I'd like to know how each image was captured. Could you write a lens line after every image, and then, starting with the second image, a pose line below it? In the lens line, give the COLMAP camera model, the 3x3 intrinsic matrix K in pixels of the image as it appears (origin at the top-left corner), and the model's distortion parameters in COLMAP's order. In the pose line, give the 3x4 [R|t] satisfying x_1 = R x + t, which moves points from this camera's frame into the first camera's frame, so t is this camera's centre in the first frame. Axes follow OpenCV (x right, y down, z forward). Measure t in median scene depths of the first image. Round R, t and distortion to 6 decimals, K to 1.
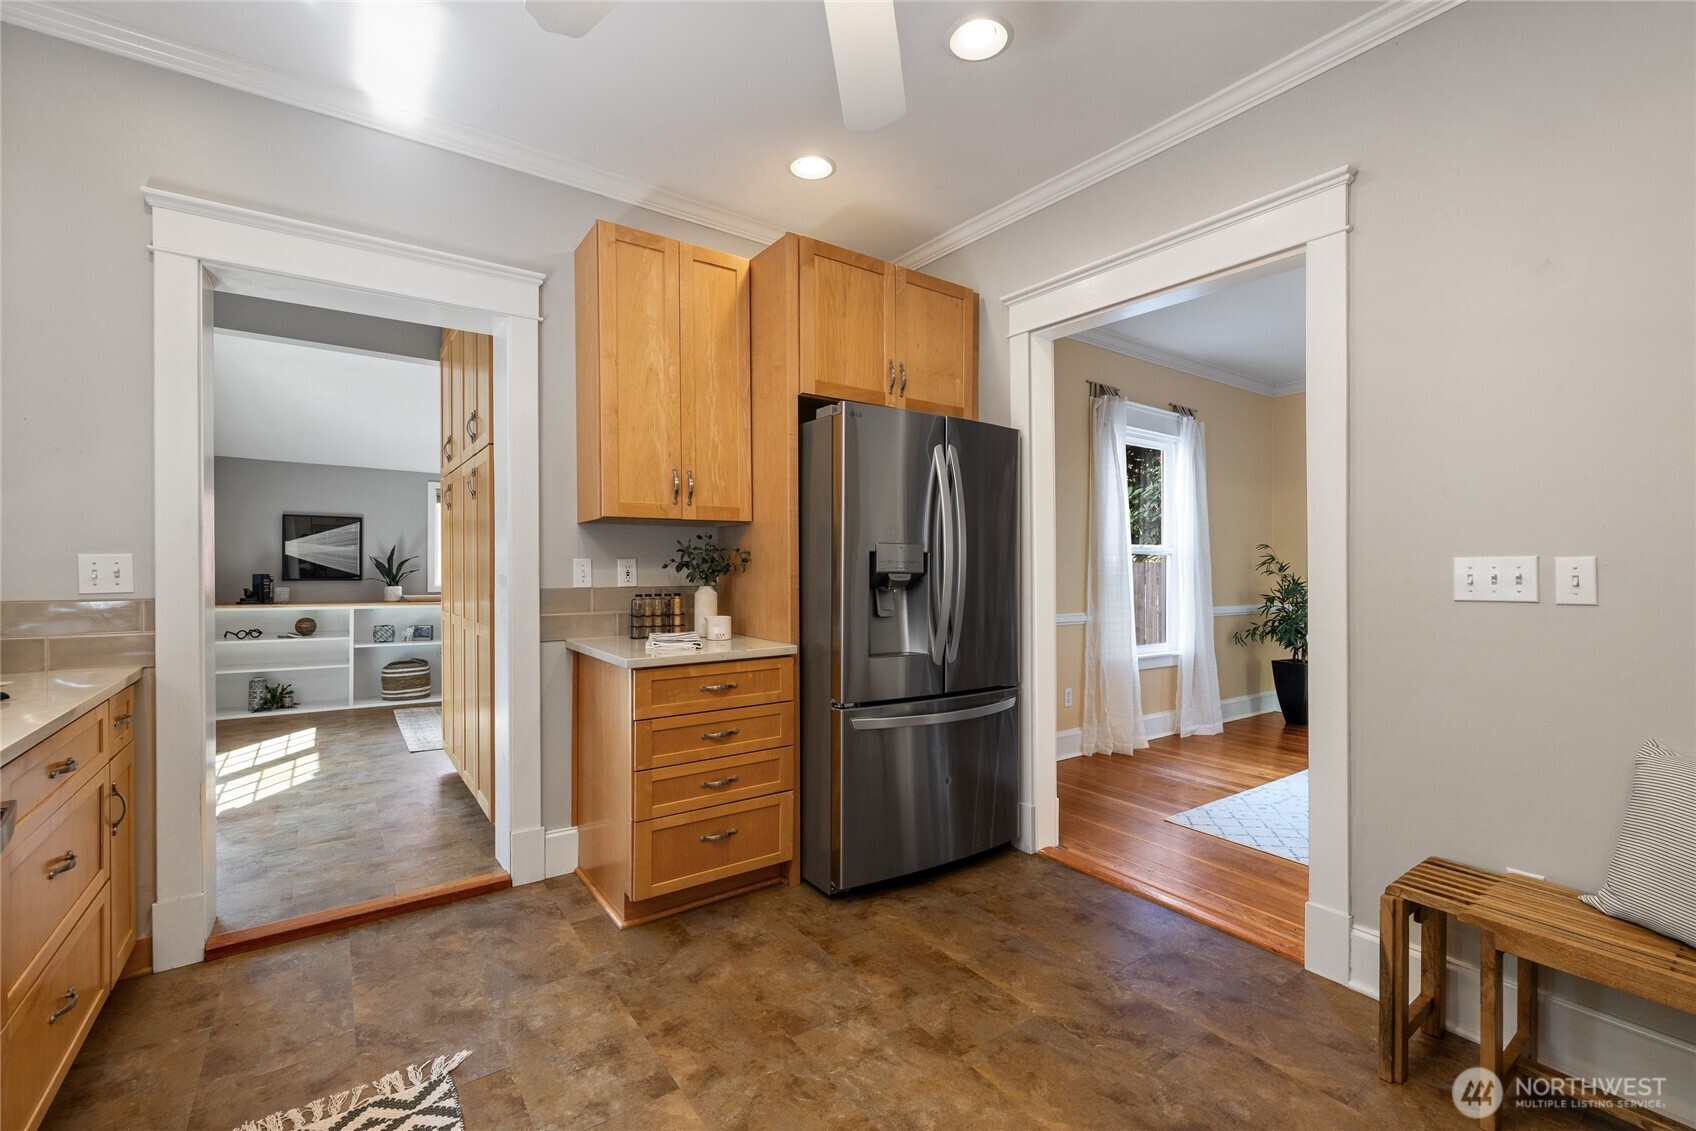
lens RADIAL K [[716.5, 0, 825.9], [0, 716.5, 558.0], [0, 0, 1]] dist [0.004133, 0.001270]
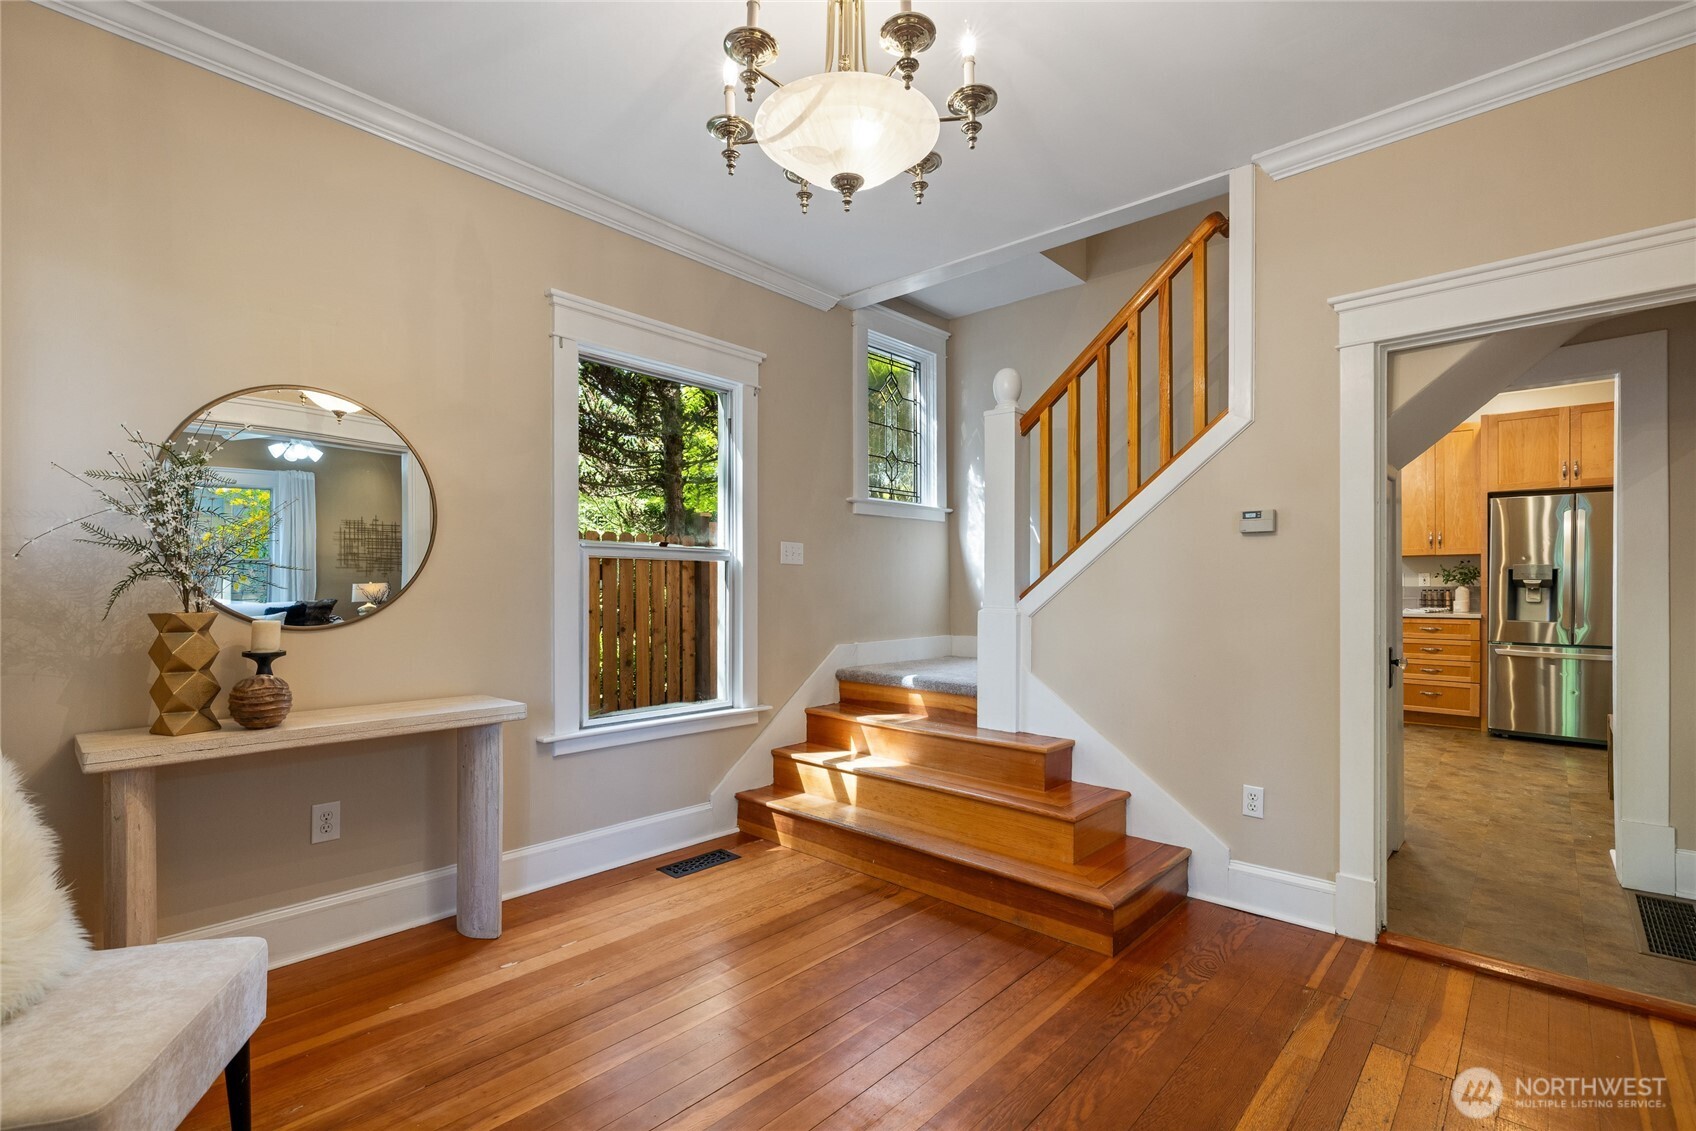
lens RADIAL K [[778.0, 0, 836.5], [0, 778.0, 578.1], [0, 0, 1]] dist [0.000275, 0.000342]
pose [[0.229879, 0.001007, -0.973219, 0.862970], [0.012313, 0.999916, 0.003943, -0.008475], [0.973141, -0.012889, 0.229847, -0.671738]]
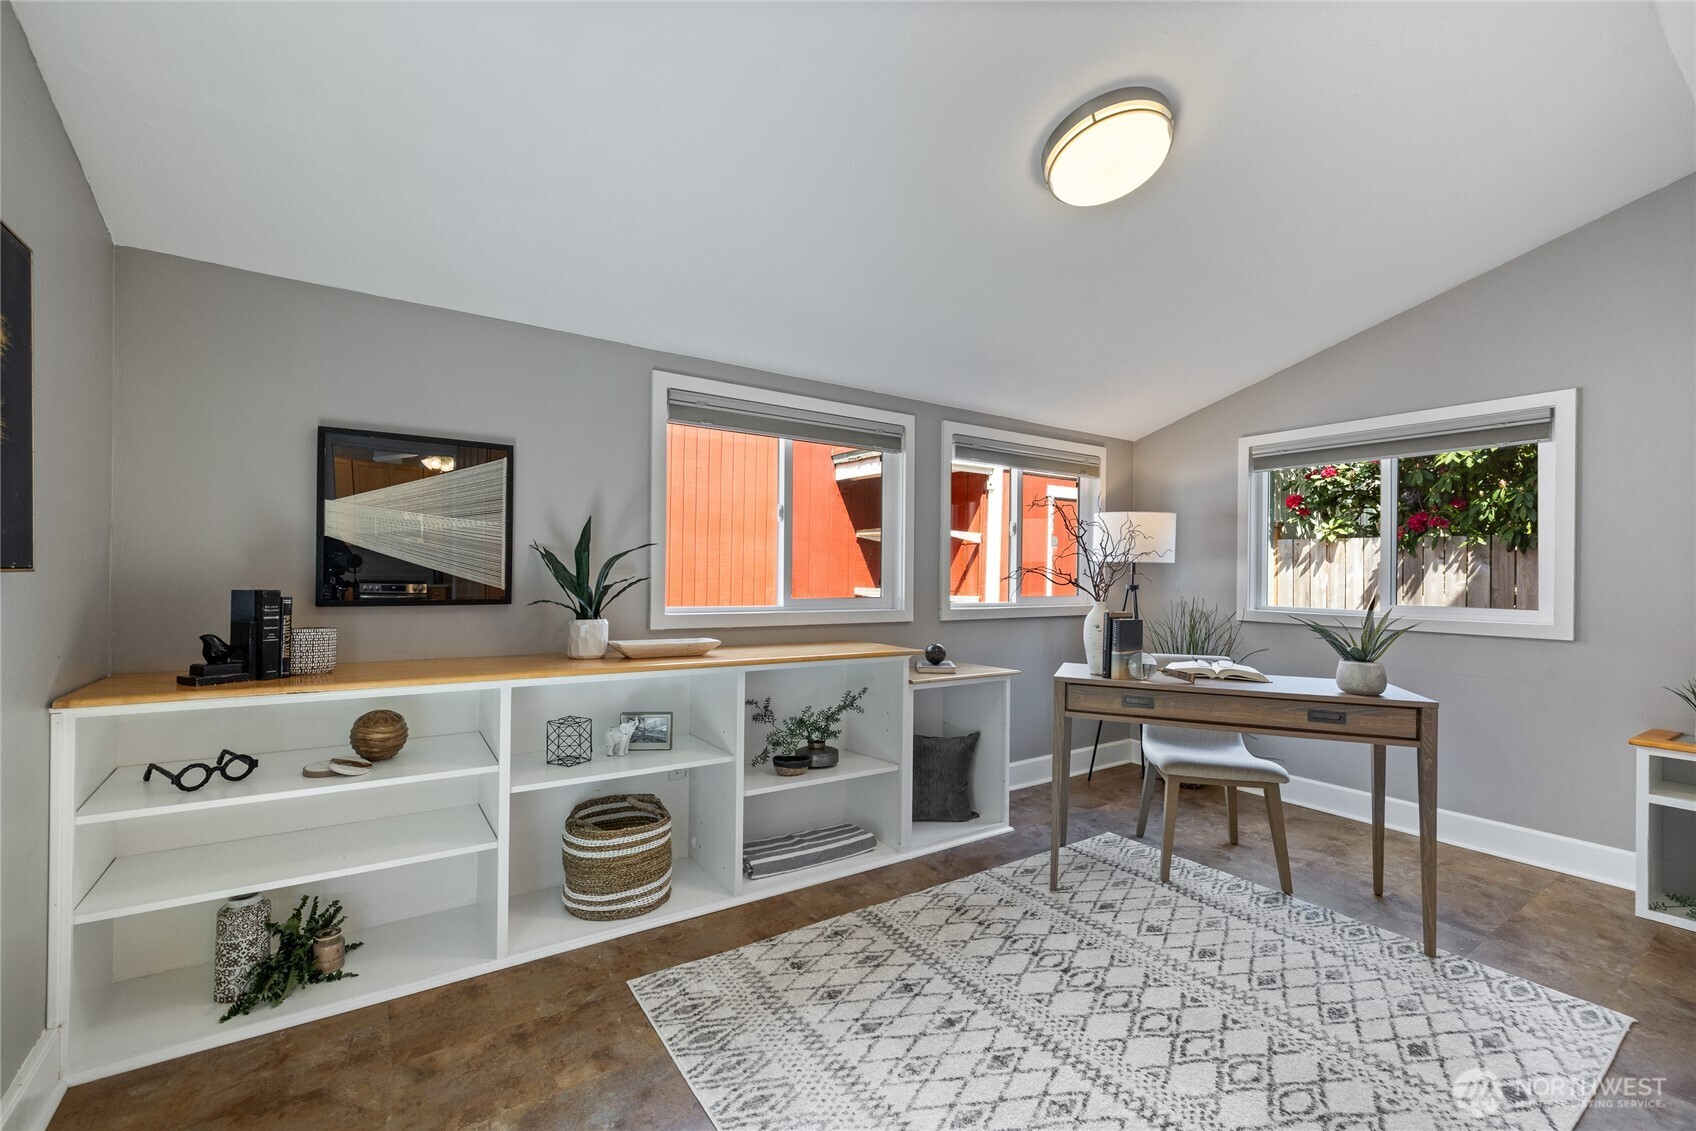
lens RADIAL K [[716.5, 0, 831.5], [0, 716.5, 561.1], [0, 0, 1]] dist [0.004133, 0.001270]
pose [[0.999882, 0.007114, -0.013600, -0.494312], [-0.007112, 0.999975, 0.000238, 0.006024], [0.013601, -0.000141, 0.999907, 0.644747]]
